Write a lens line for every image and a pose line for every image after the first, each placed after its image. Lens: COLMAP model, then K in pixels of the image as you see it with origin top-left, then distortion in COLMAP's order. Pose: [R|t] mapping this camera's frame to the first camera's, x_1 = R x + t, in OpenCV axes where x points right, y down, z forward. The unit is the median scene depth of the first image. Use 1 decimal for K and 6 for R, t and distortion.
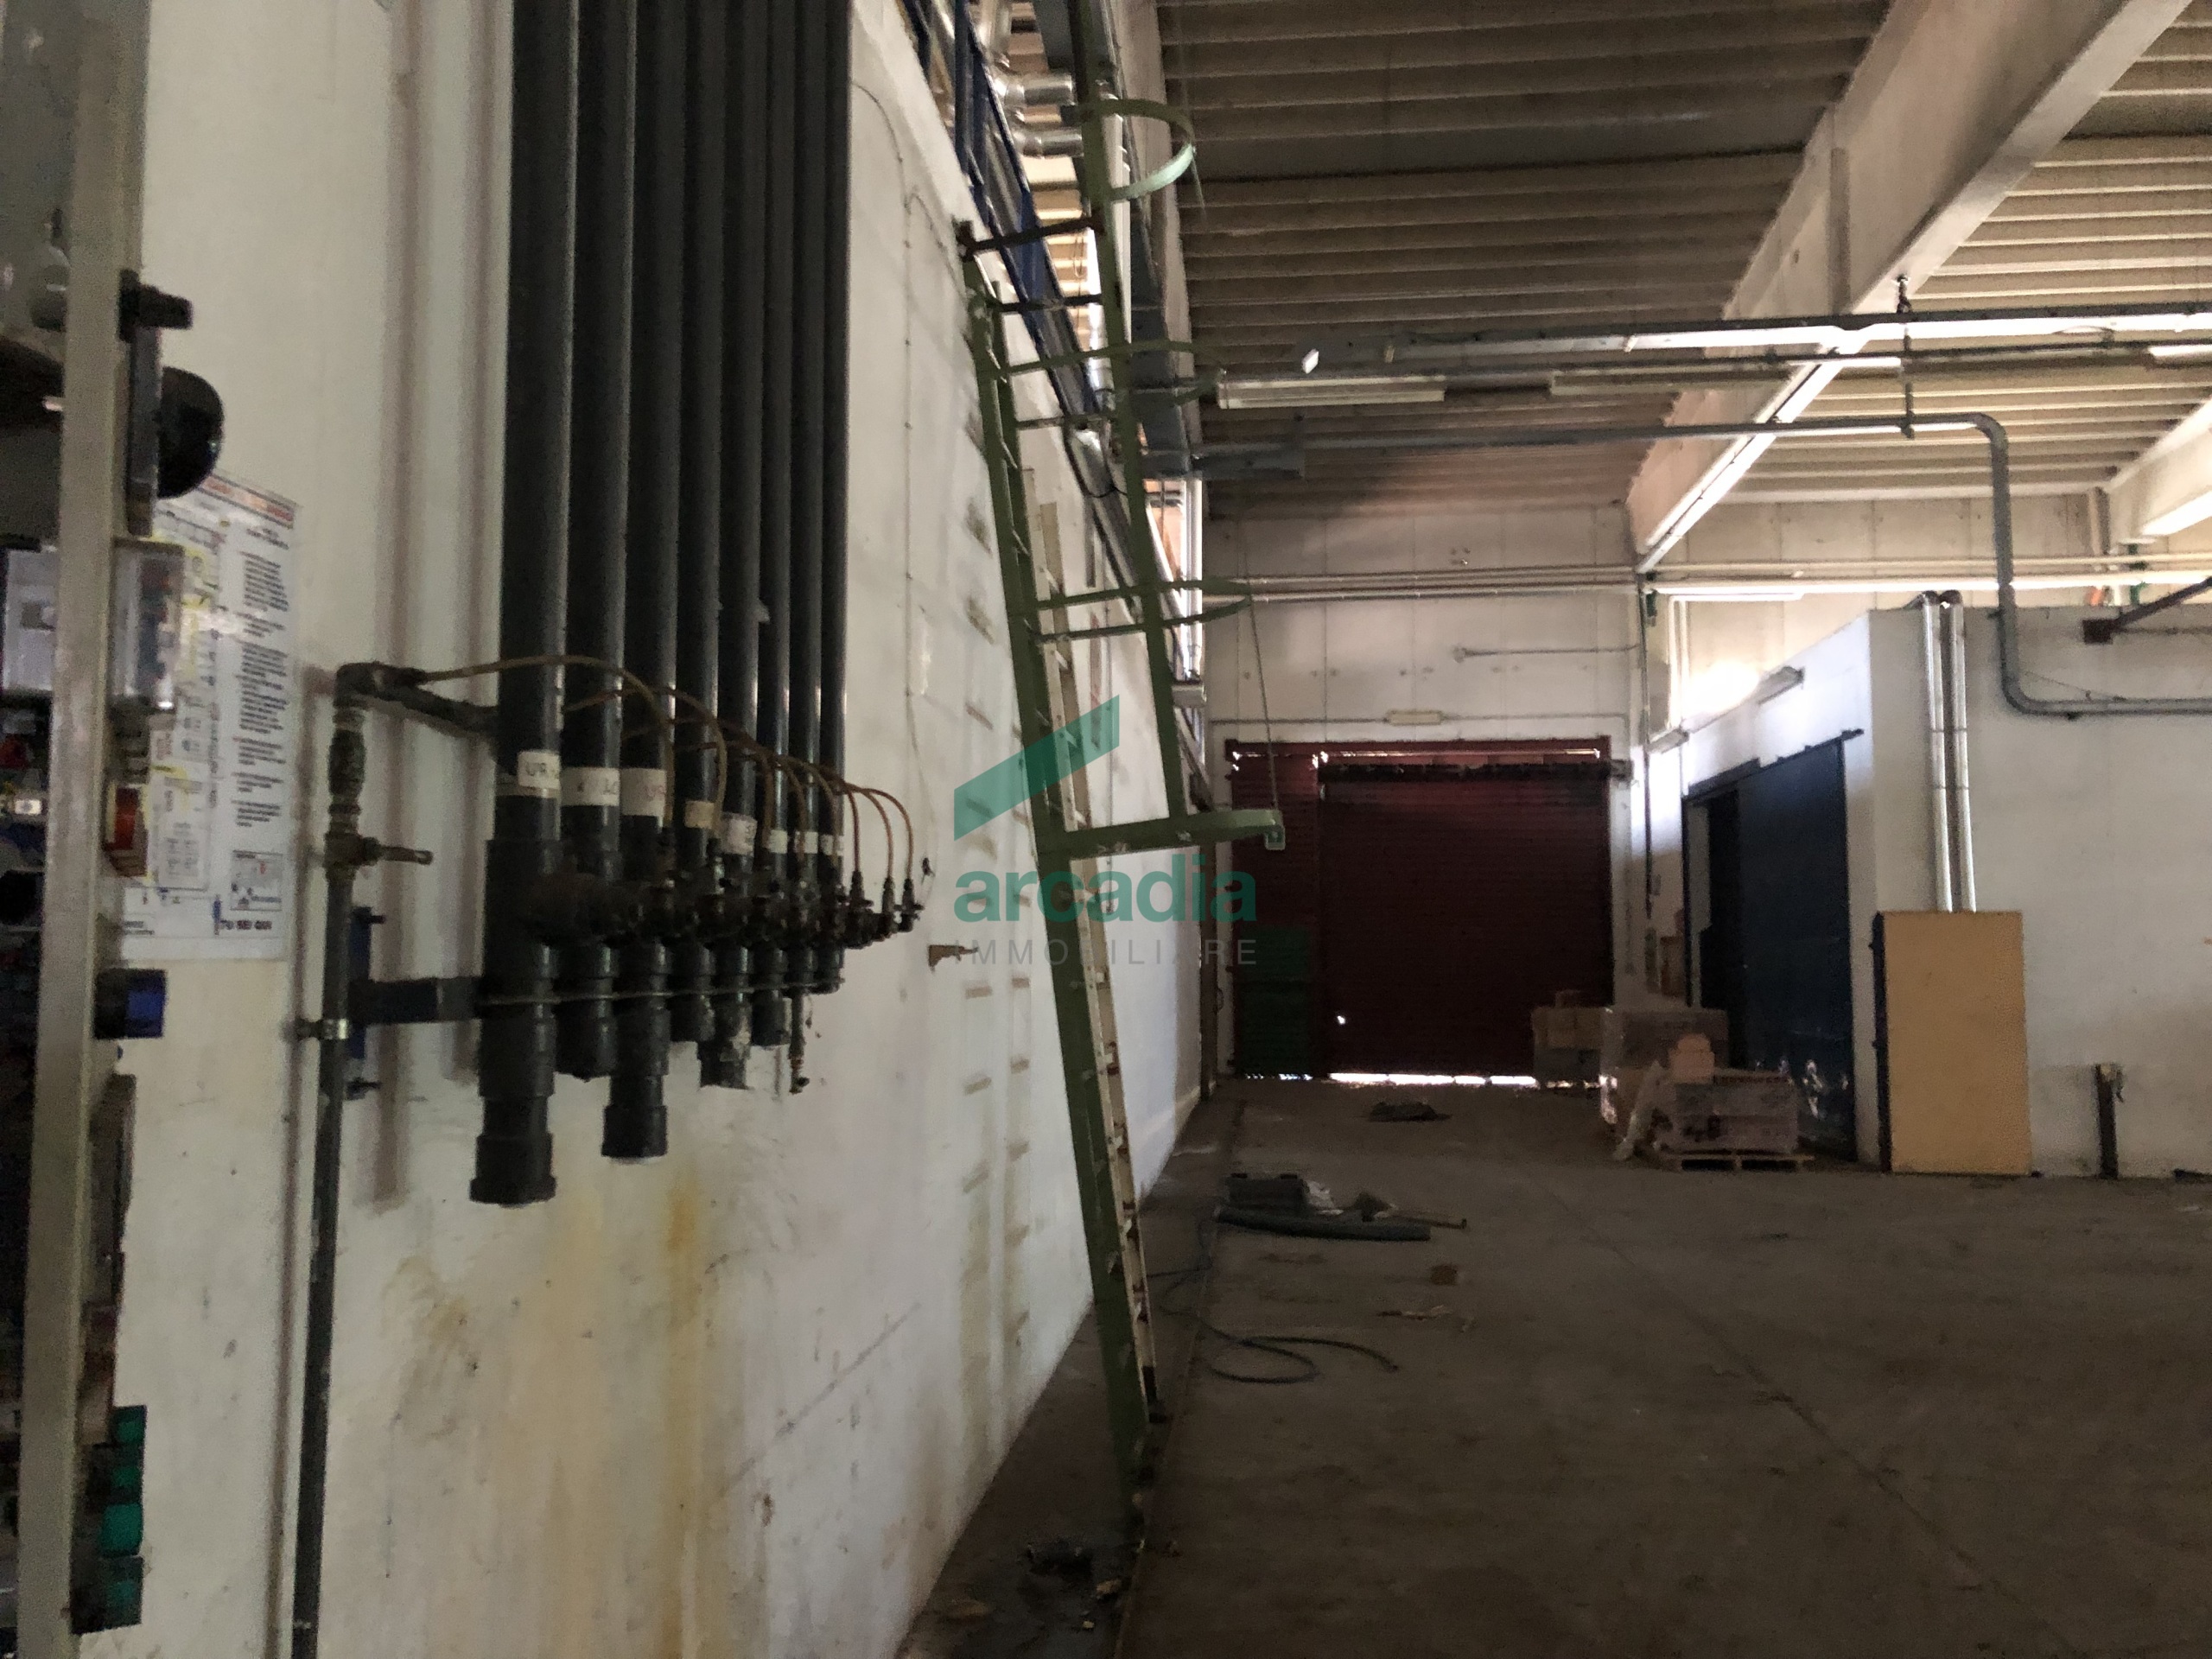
lens RADIAL K [[1811.0, 0, 1051.2], [0, 1811.0, 831.4], [0, 0, 1]] dist [0.054212, -0.002737]
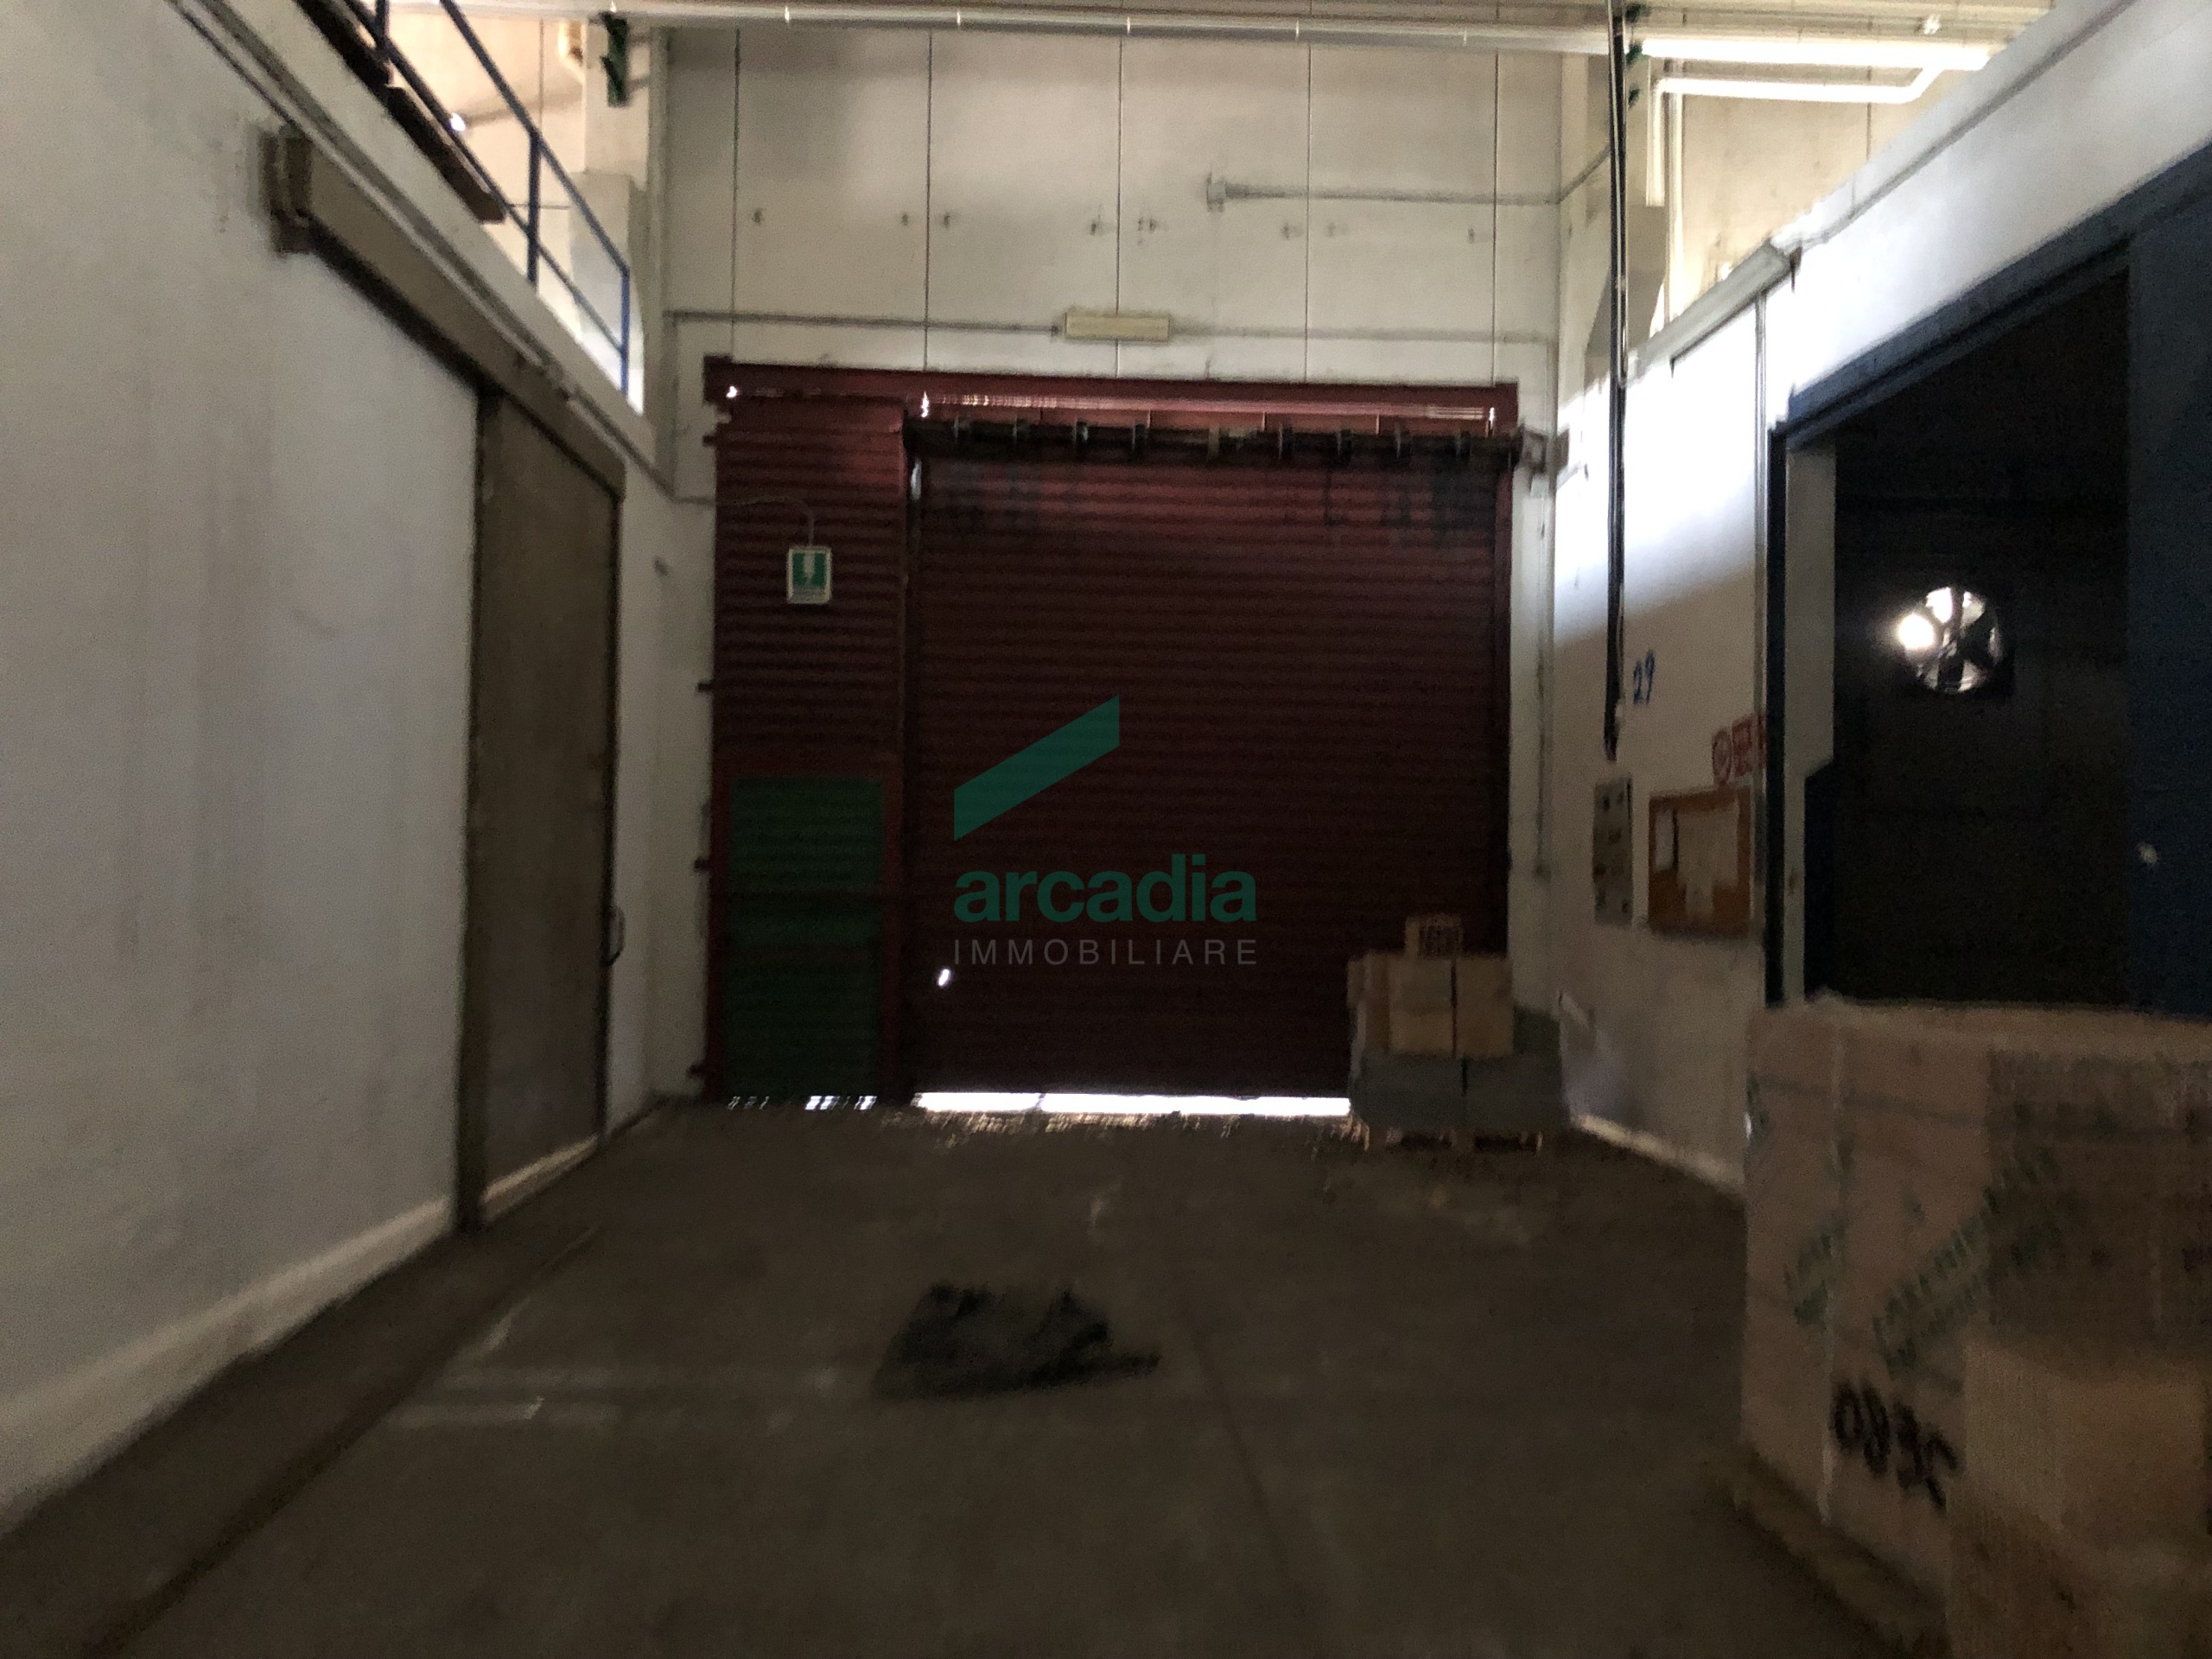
lens RADIAL K [[1809.0, 0, 1106.0], [0, 1809.0, 829.5], [0, 0, 1]] dist [0.054289, -0.037919]
pose [[0.984789, 0.014794, 0.173124, 0.120450], [-0.023631, 0.998515, 0.049092, 0.043244], [-0.172141, -0.052436, 0.983676, 0.544703]]
